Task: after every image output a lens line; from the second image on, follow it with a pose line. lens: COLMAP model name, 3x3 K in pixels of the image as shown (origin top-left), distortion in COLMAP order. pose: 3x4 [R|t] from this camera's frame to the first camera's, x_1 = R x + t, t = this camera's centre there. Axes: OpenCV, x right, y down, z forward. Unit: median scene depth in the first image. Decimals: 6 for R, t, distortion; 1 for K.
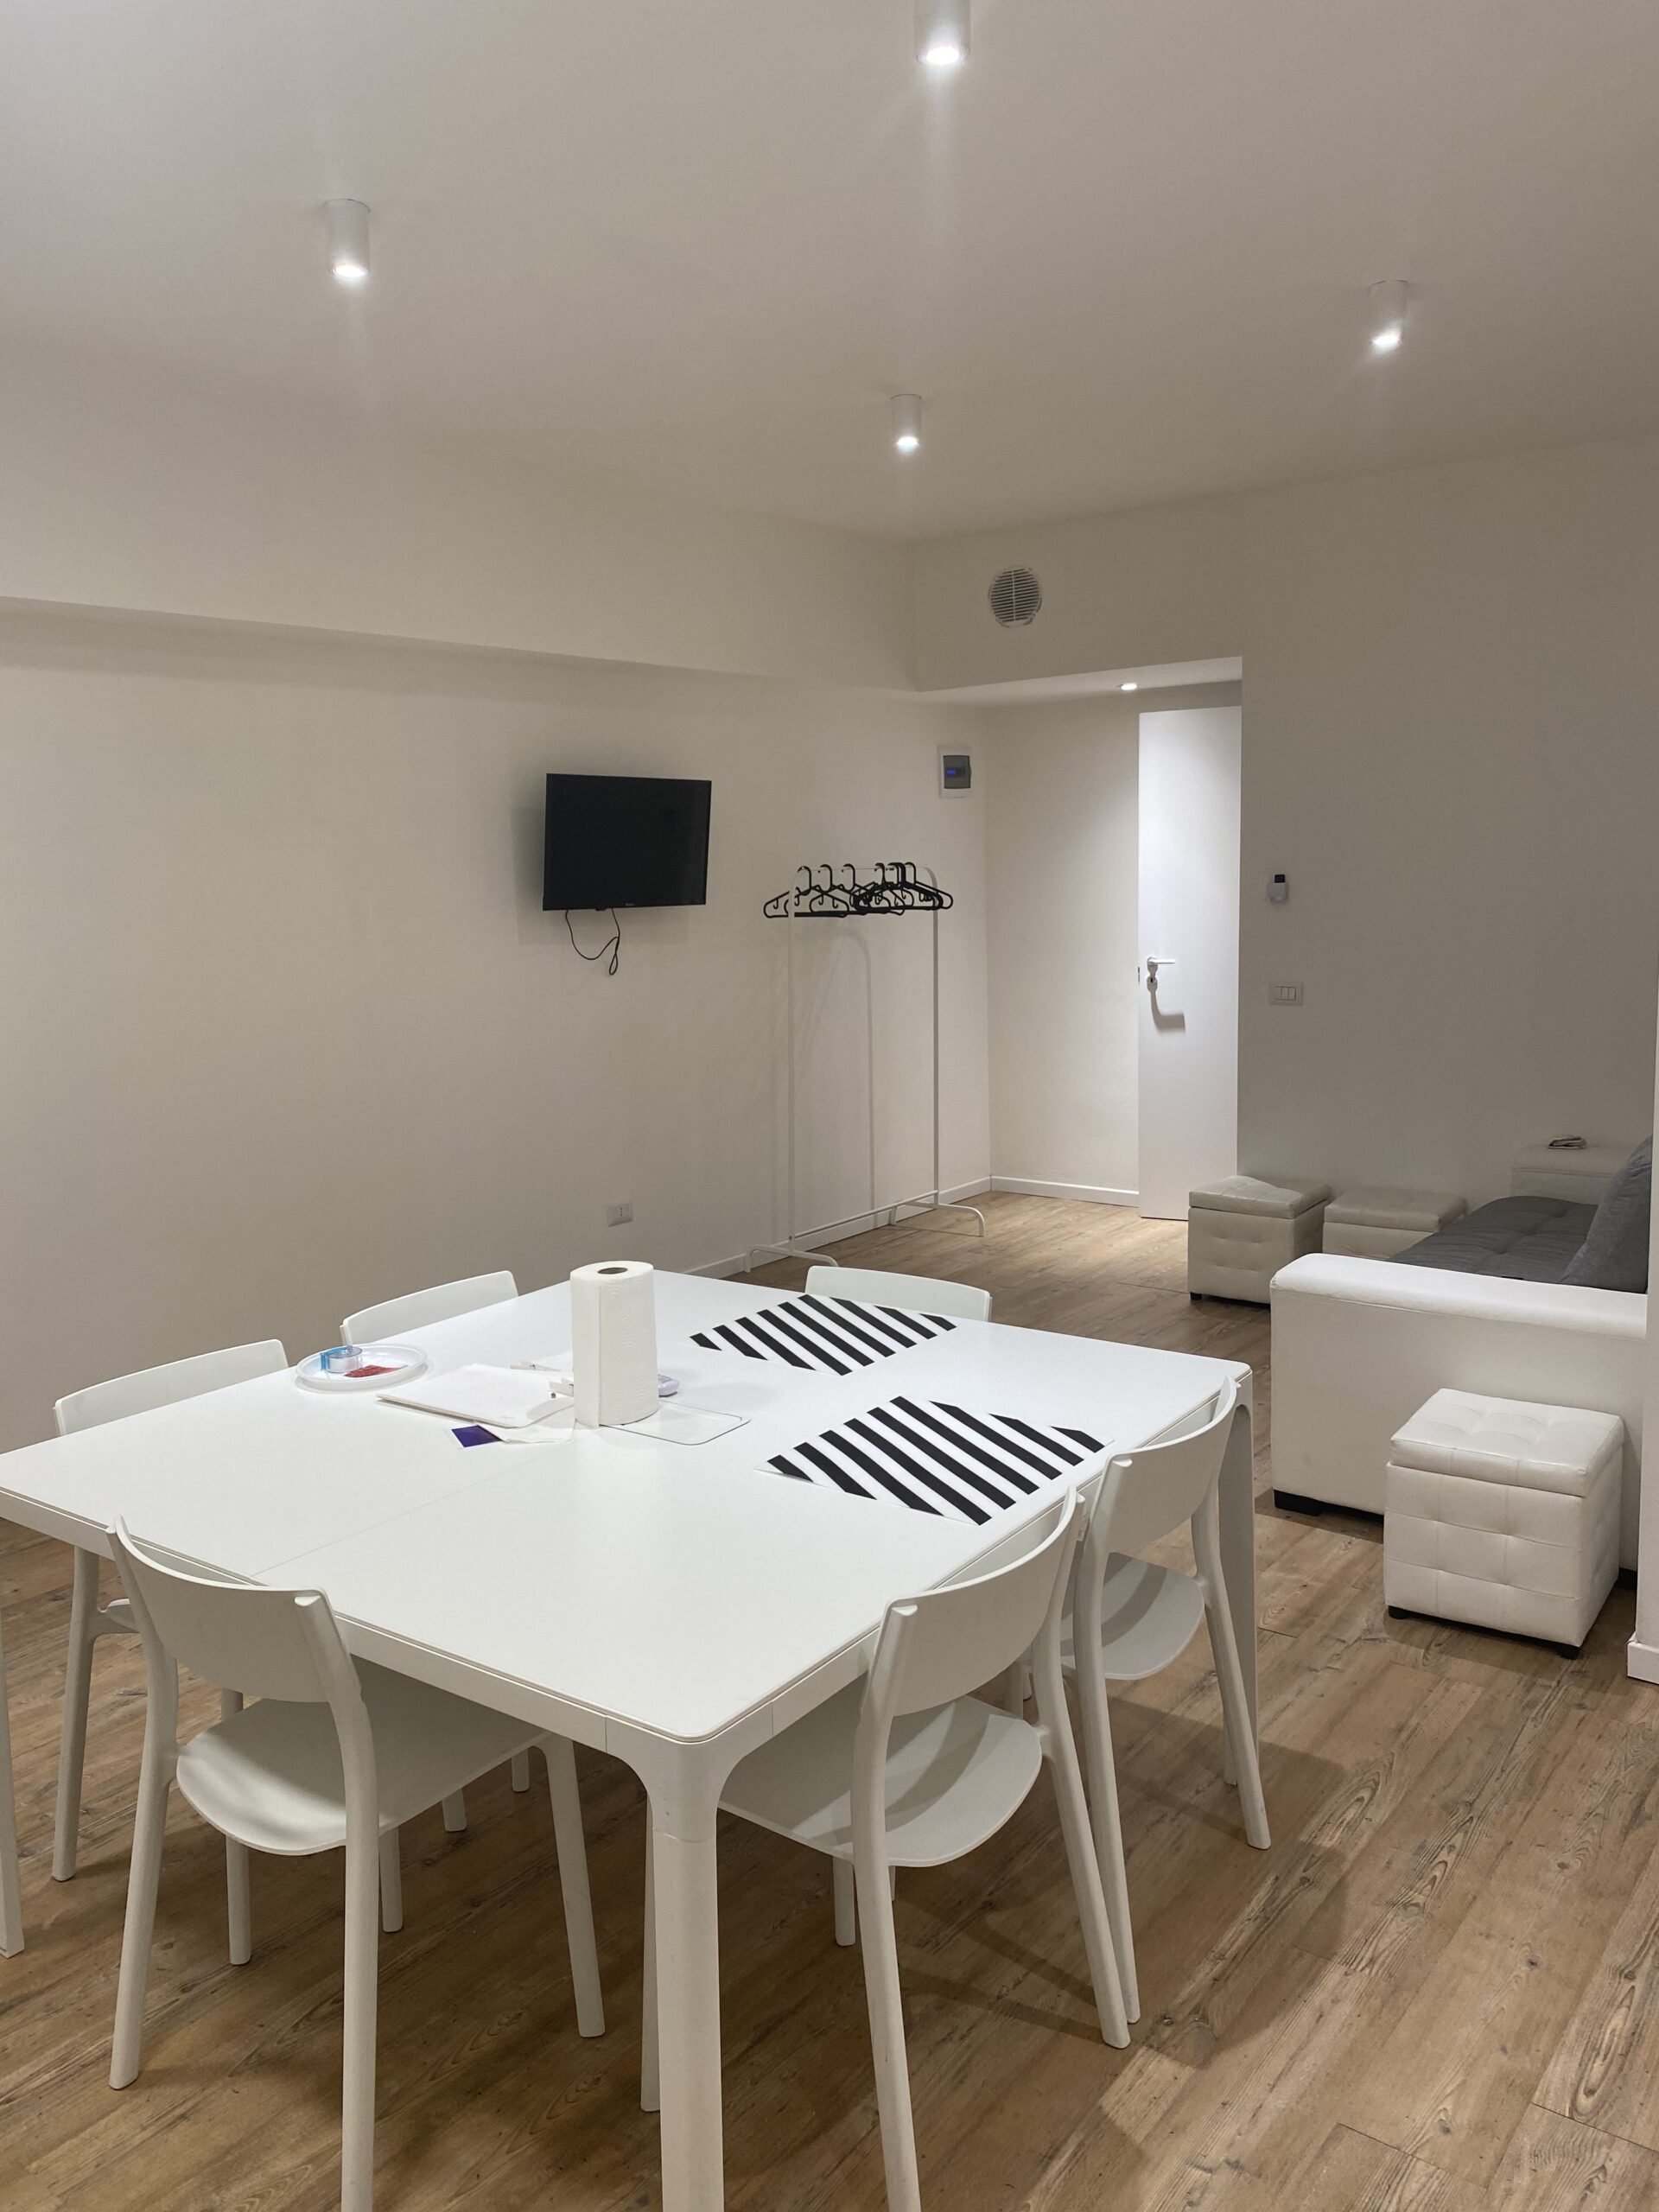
lens RADIAL K [[1712.2, 0, 811.1], [0, 1712.2, 1111.3], [0, 0, 1]] dist [0.037951, -0.050801]
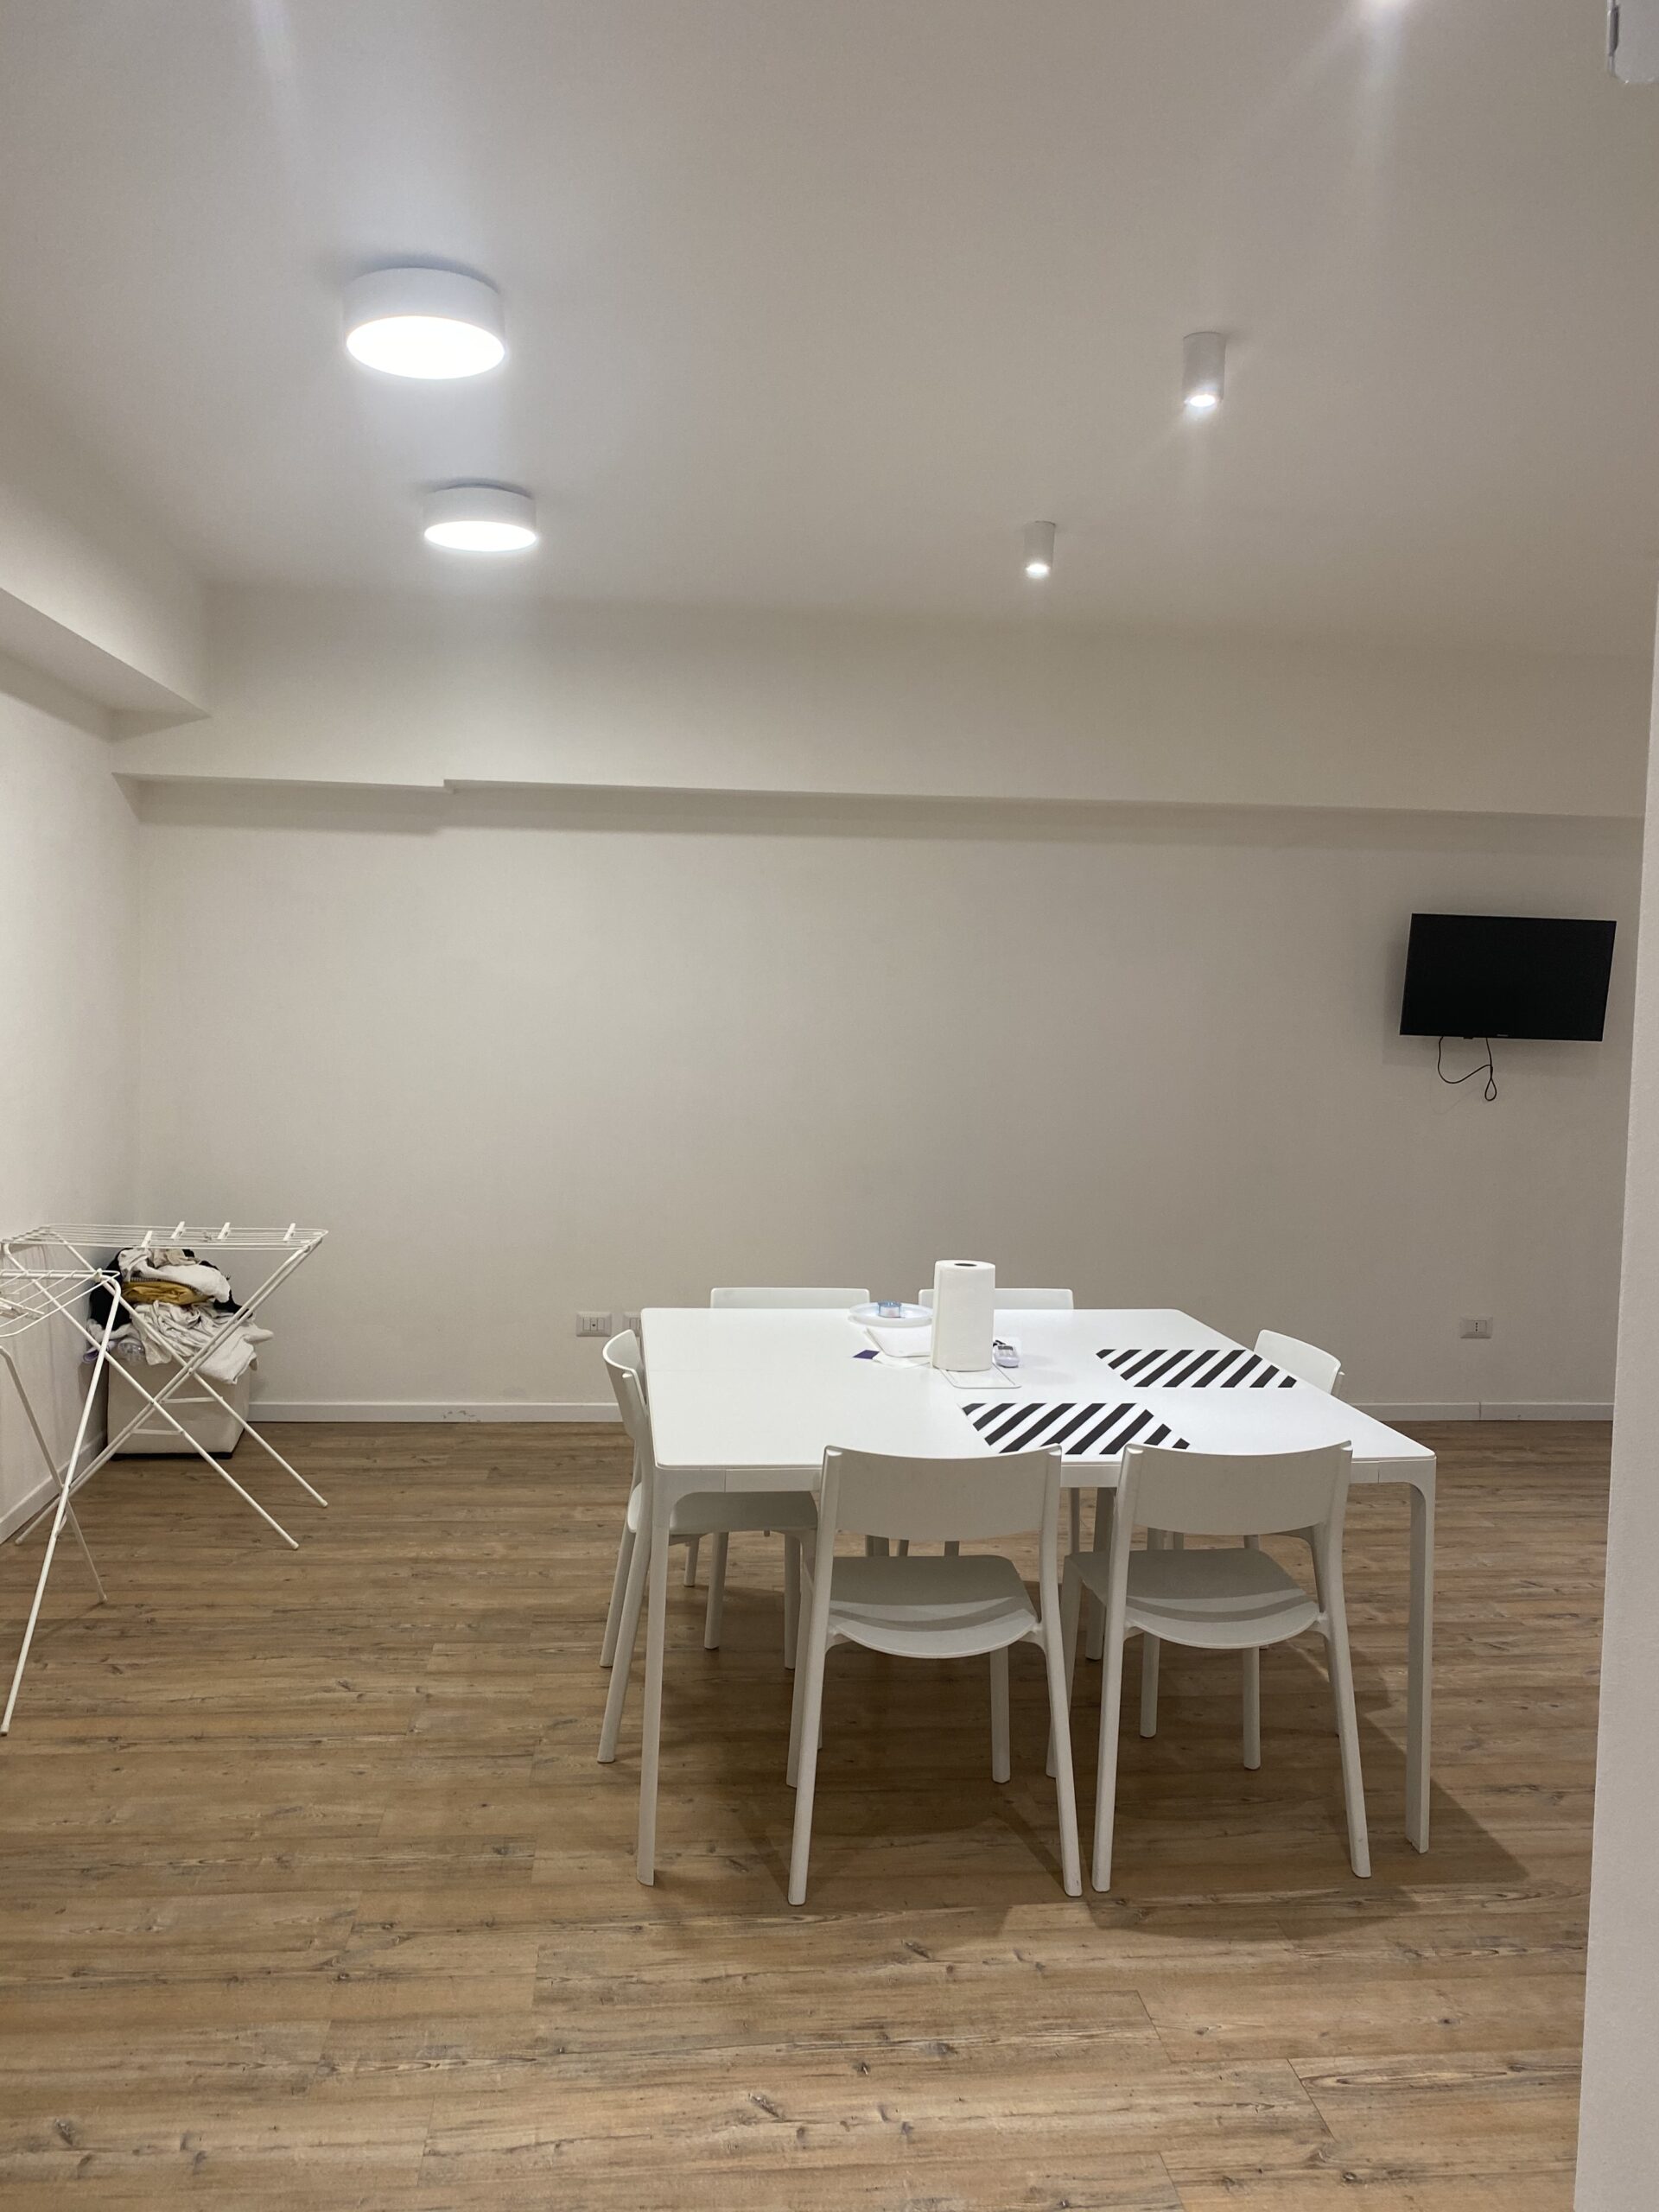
lens RADIAL K [[1728.2, 0, 829.5], [0, 1728.2, 1106.0], [0, 0, 1]] dist [0.004955, -0.010006]
pose [[0.698890, 0.107827, -0.707054, 0.637845], [-0.158361, 0.987363, -0.005959, -0.008179], [0.697477, 0.116135, 0.707134, -0.086825]]
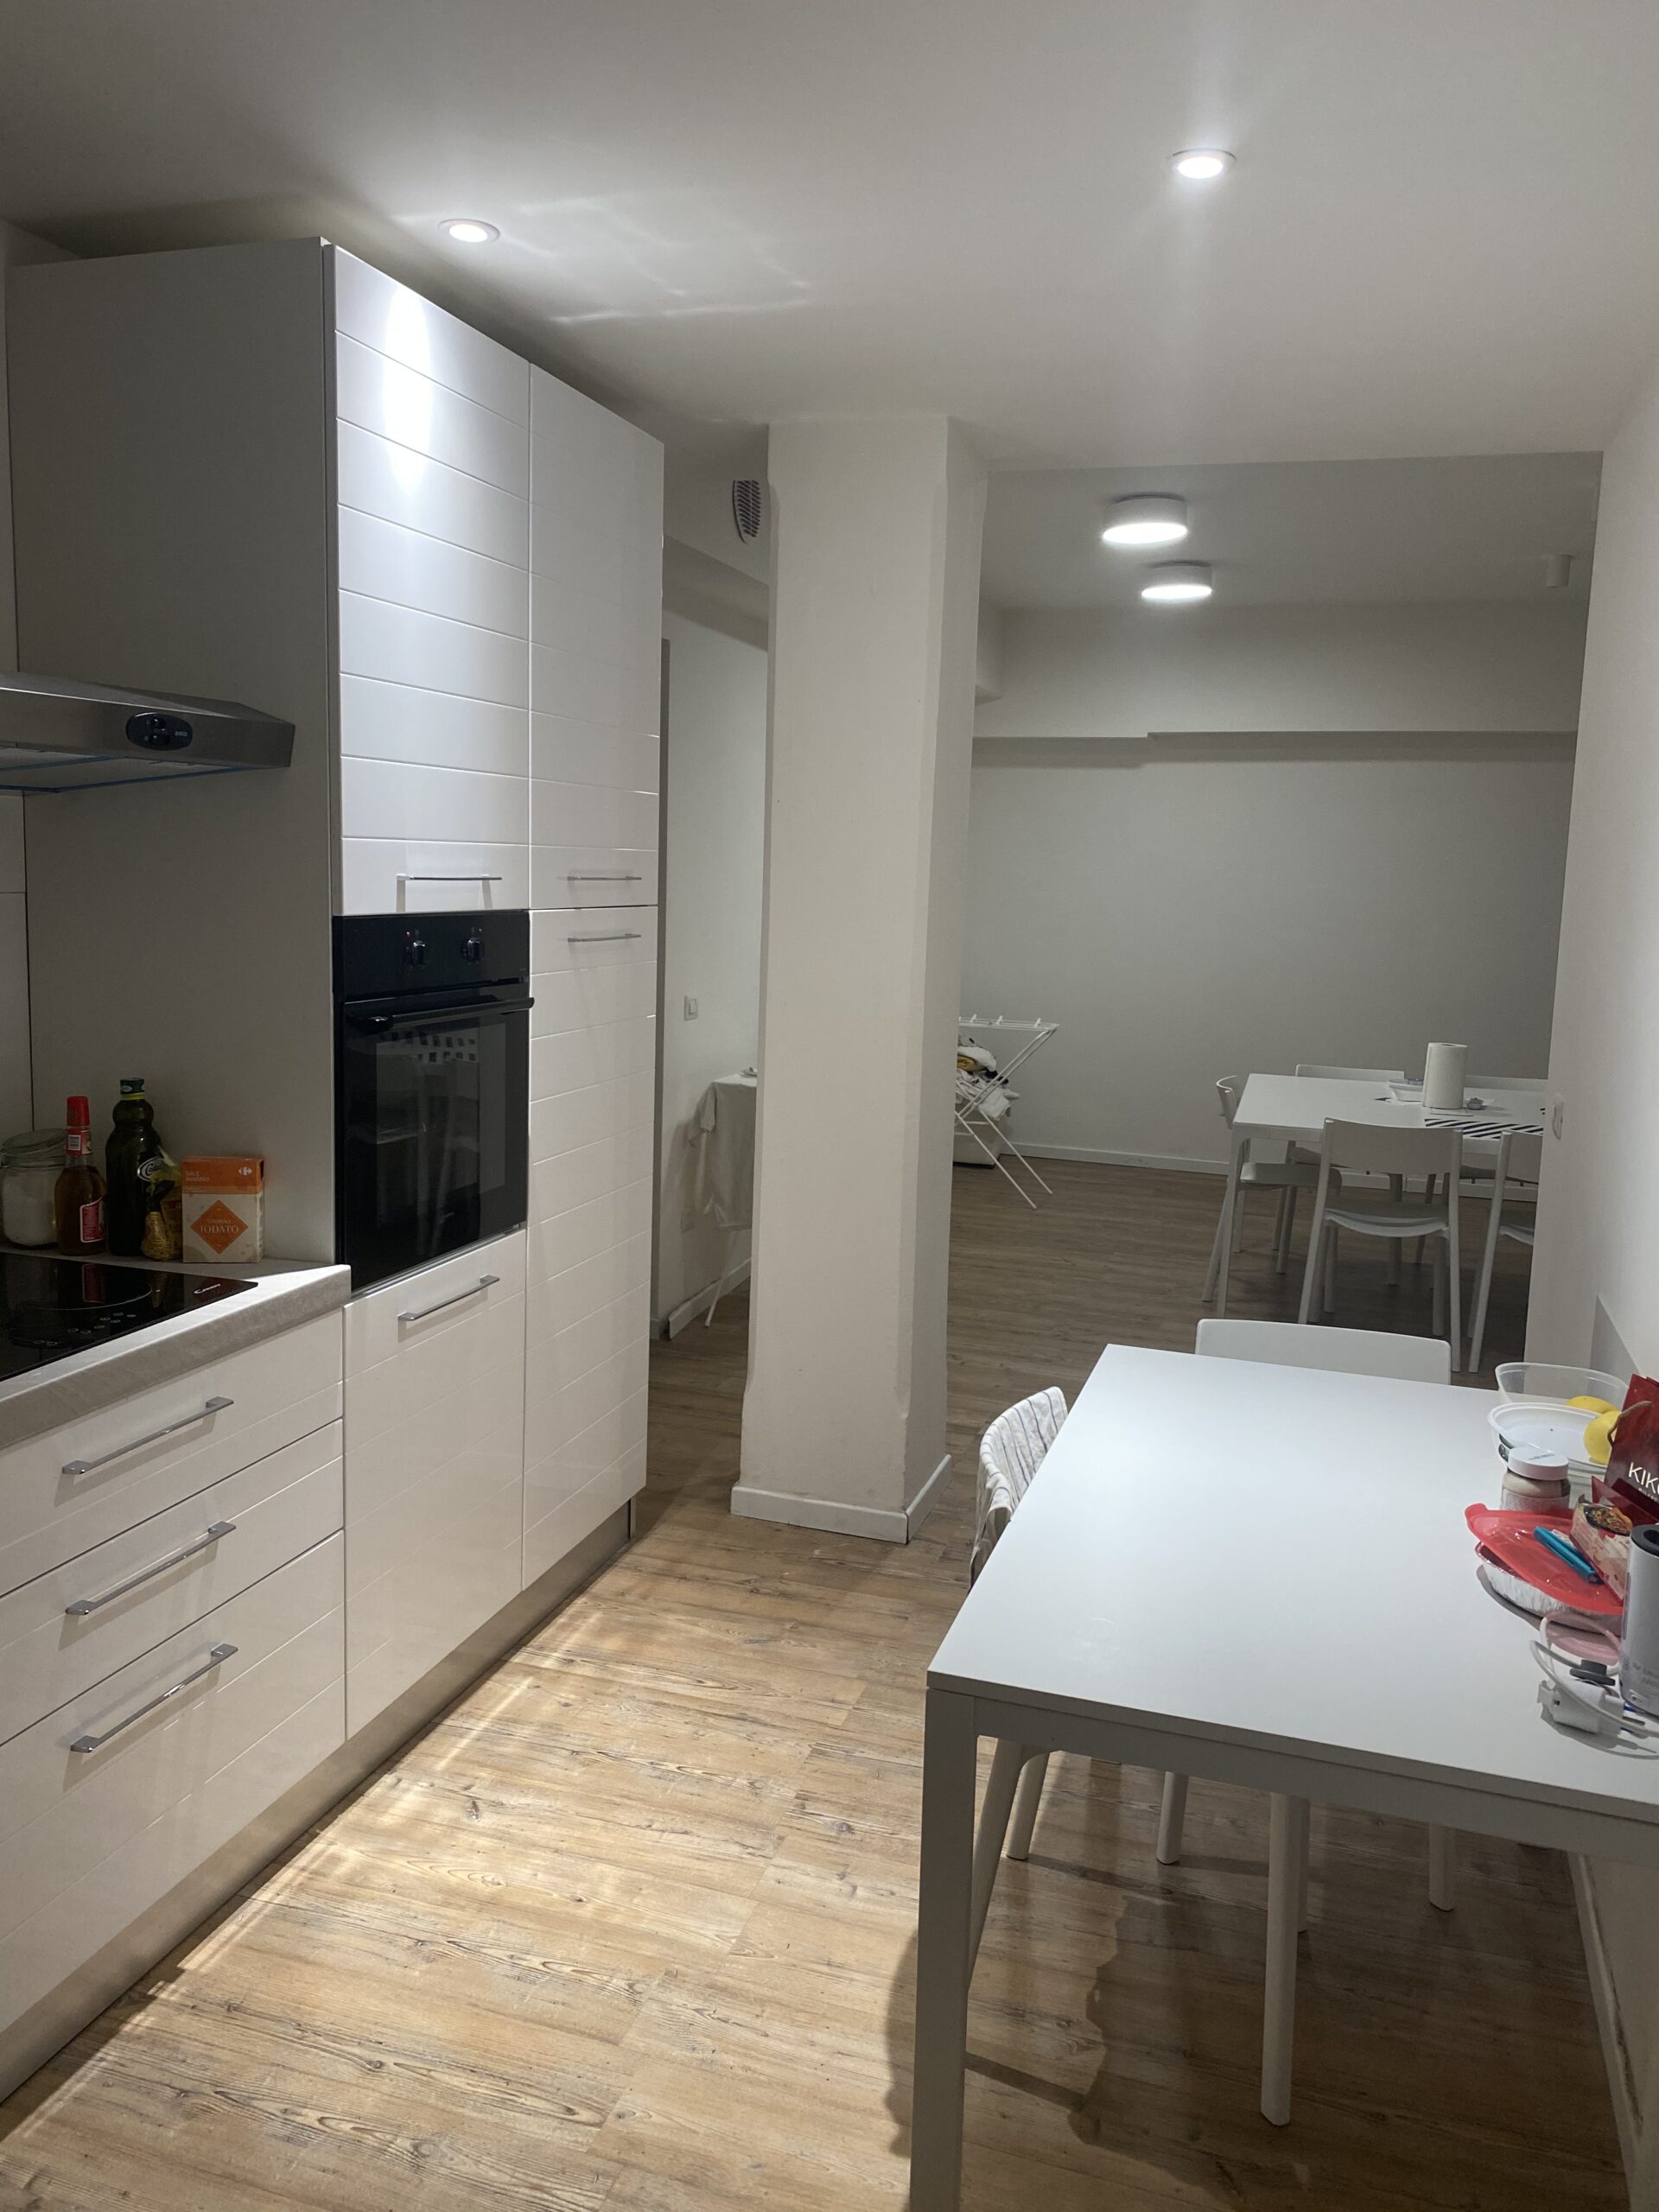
lens RADIAL K [[1712.2, 0, 811.1], [0, 1712.2, 1111.3], [0, 0, 1]] dist [0.037951, -0.050801]
pose [[0.355180, 0.193779, -0.914493, 1.476880], [-0.181028, 0.974018, 0.136083, 0.020560], [0.917102, 0.117215, 0.381031, -0.596963]]
